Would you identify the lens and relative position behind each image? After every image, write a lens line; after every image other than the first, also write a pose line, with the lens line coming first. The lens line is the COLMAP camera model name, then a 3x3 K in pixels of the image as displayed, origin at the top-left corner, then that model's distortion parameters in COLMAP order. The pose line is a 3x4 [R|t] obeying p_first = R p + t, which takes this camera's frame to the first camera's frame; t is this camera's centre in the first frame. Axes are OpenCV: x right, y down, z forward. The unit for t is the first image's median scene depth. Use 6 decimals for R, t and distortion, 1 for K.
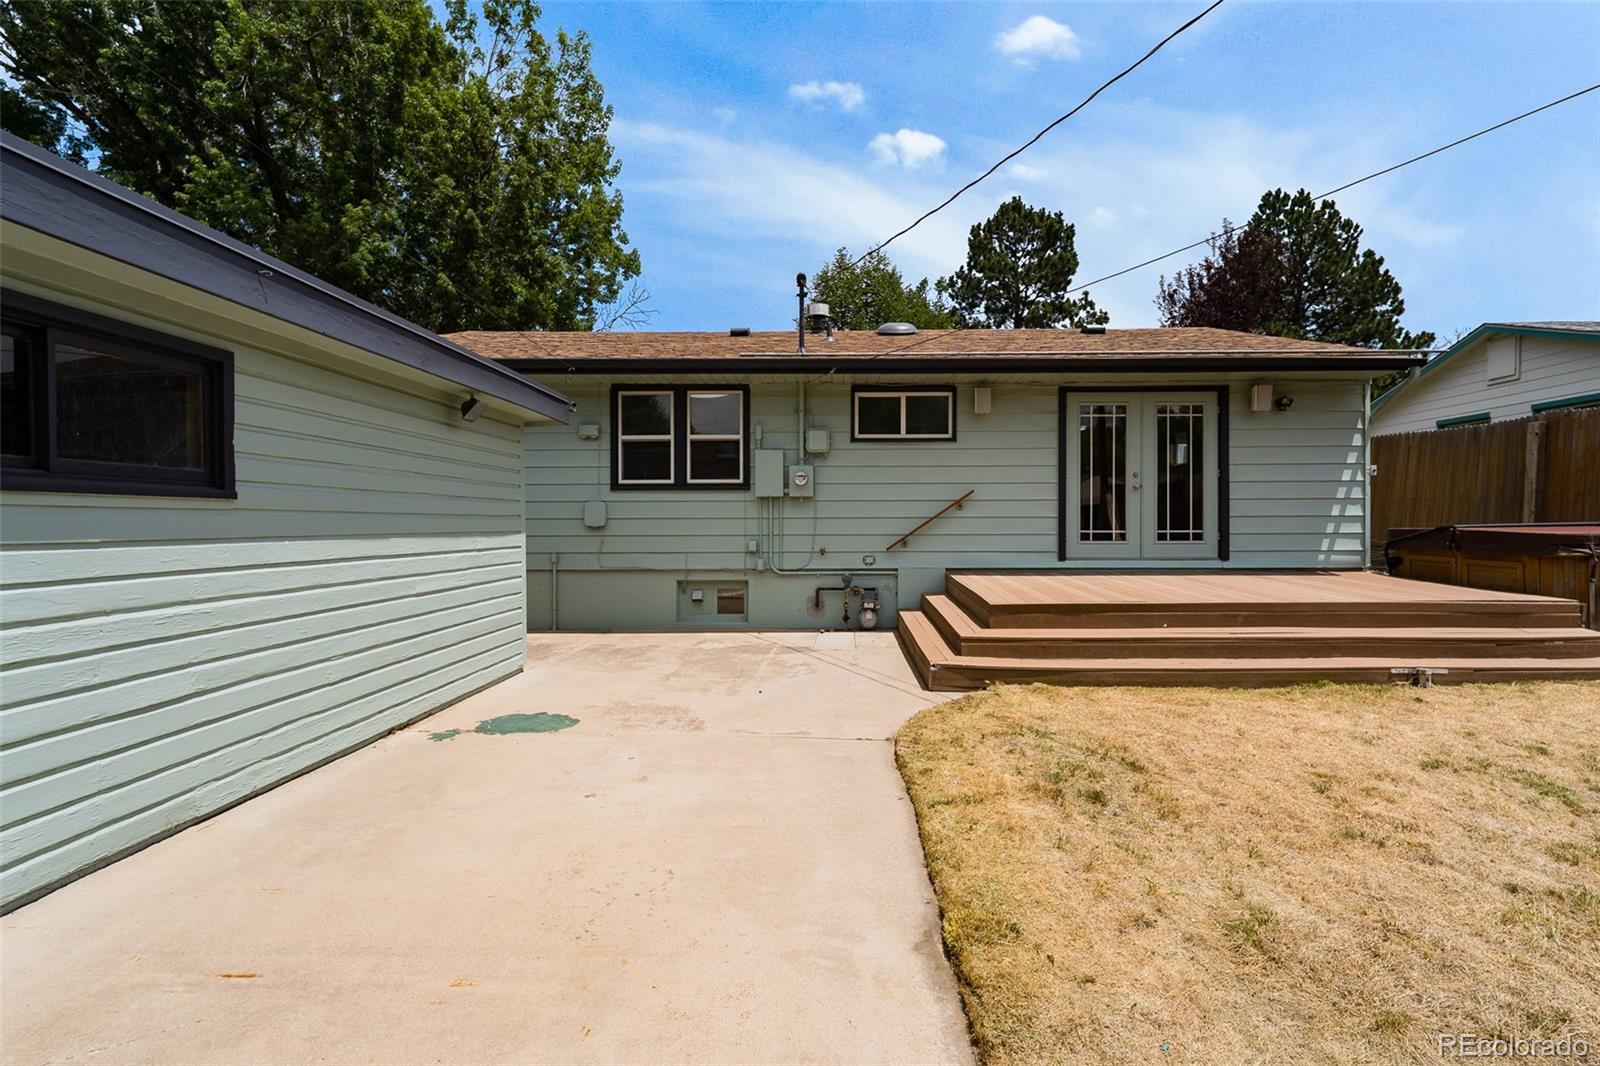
lens RADIAL K [[720.7, 0, 801.5], [0, 720.7, 463.1], [0, 0, 1]] dist [-0.001797, -0.000966]
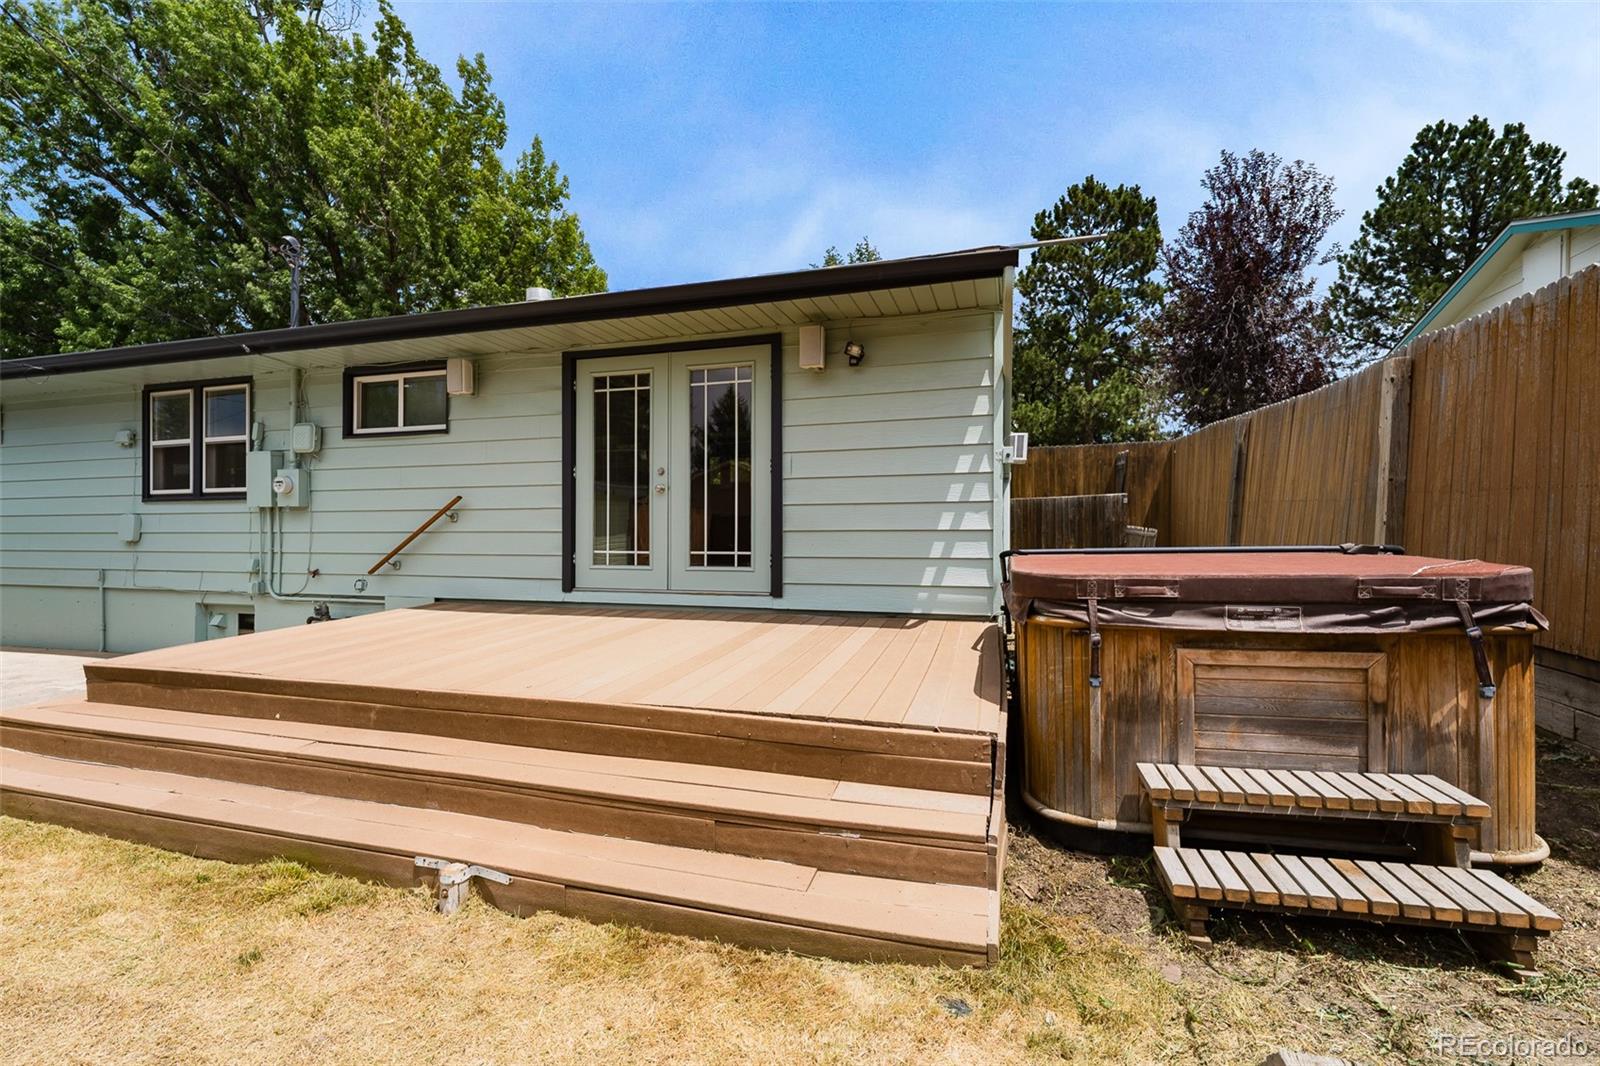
lens RADIAL K [[665.7, 0, 795.7], [0, 665.7, 475.7], [0, 0, 1]] dist [0.000643, 0.000179]
pose [[0.963791, -0.021581, -0.265785, 0.762244], [0.021446, 0.999764, -0.003411, 0.025869], [0.265796, -0.002412, 0.964026, 0.412406]]
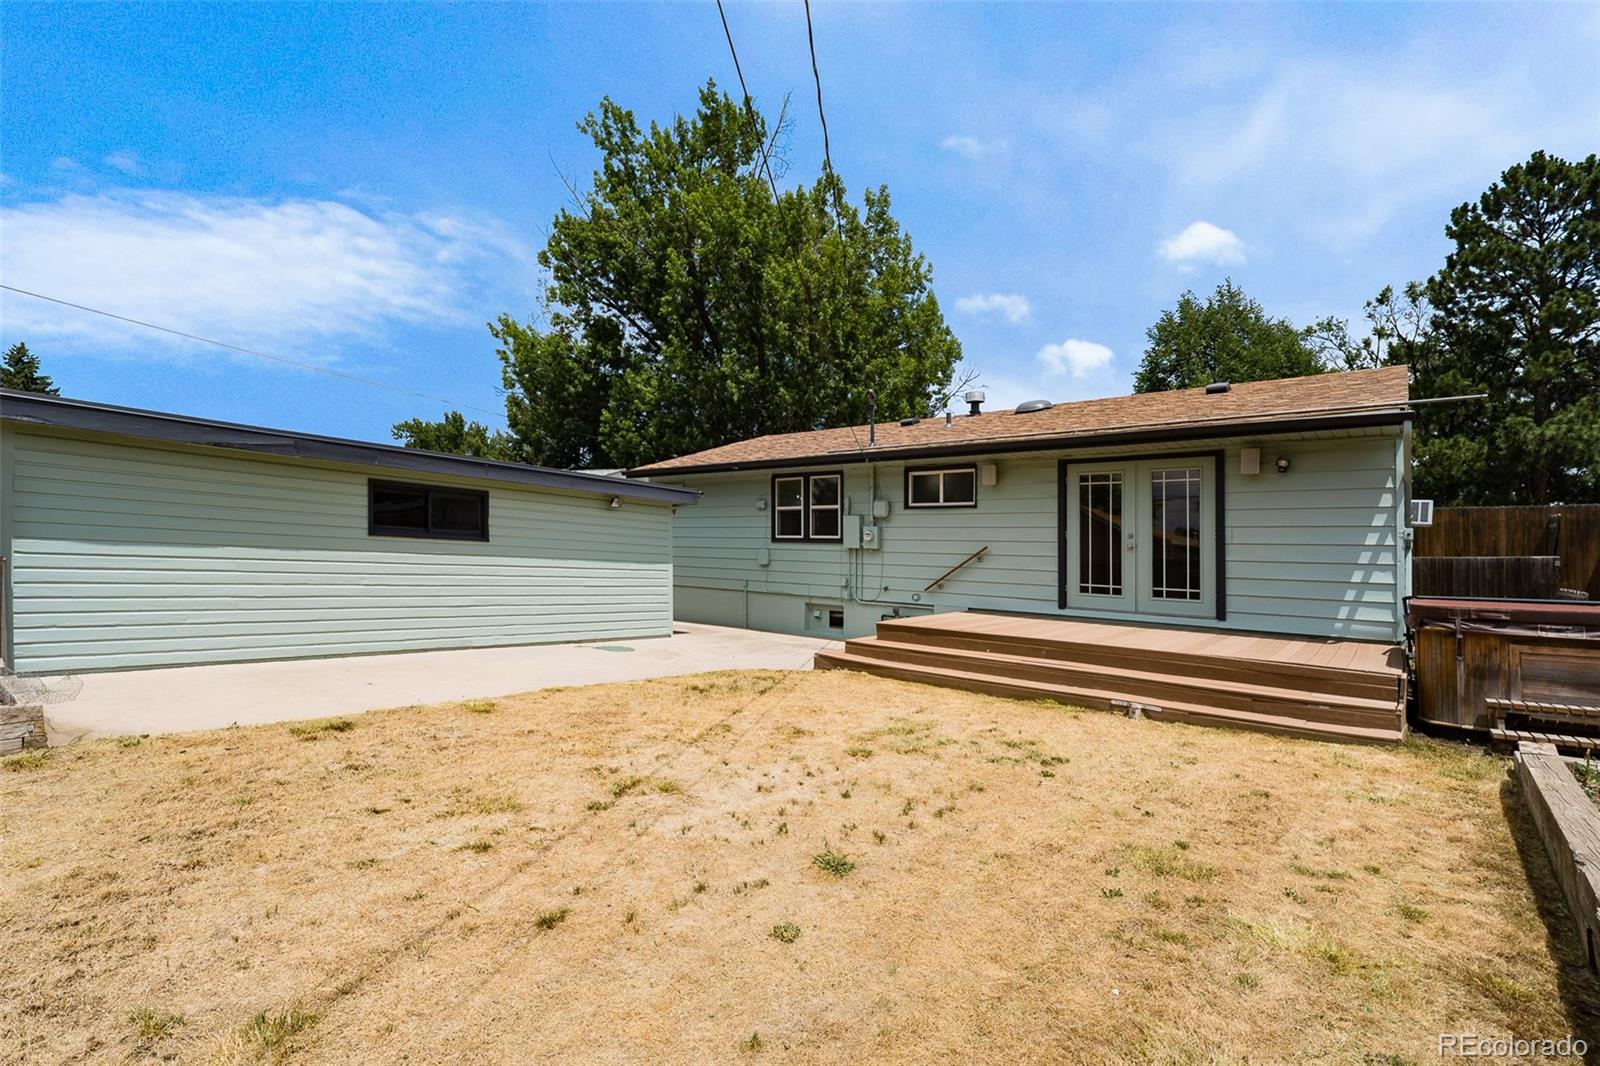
lens RADIAL K [[710.1, 0, 784.8], [0, 710.1, 491.7], [0, 0, 1]] dist [-0.000198, -0.003082]
pose [[0.772585, -0.027910, -0.634298, 0.746808], [0.006593, 0.999332, -0.035942, -0.015630], [0.634877, 0.023586, 0.772253, -0.177252]]
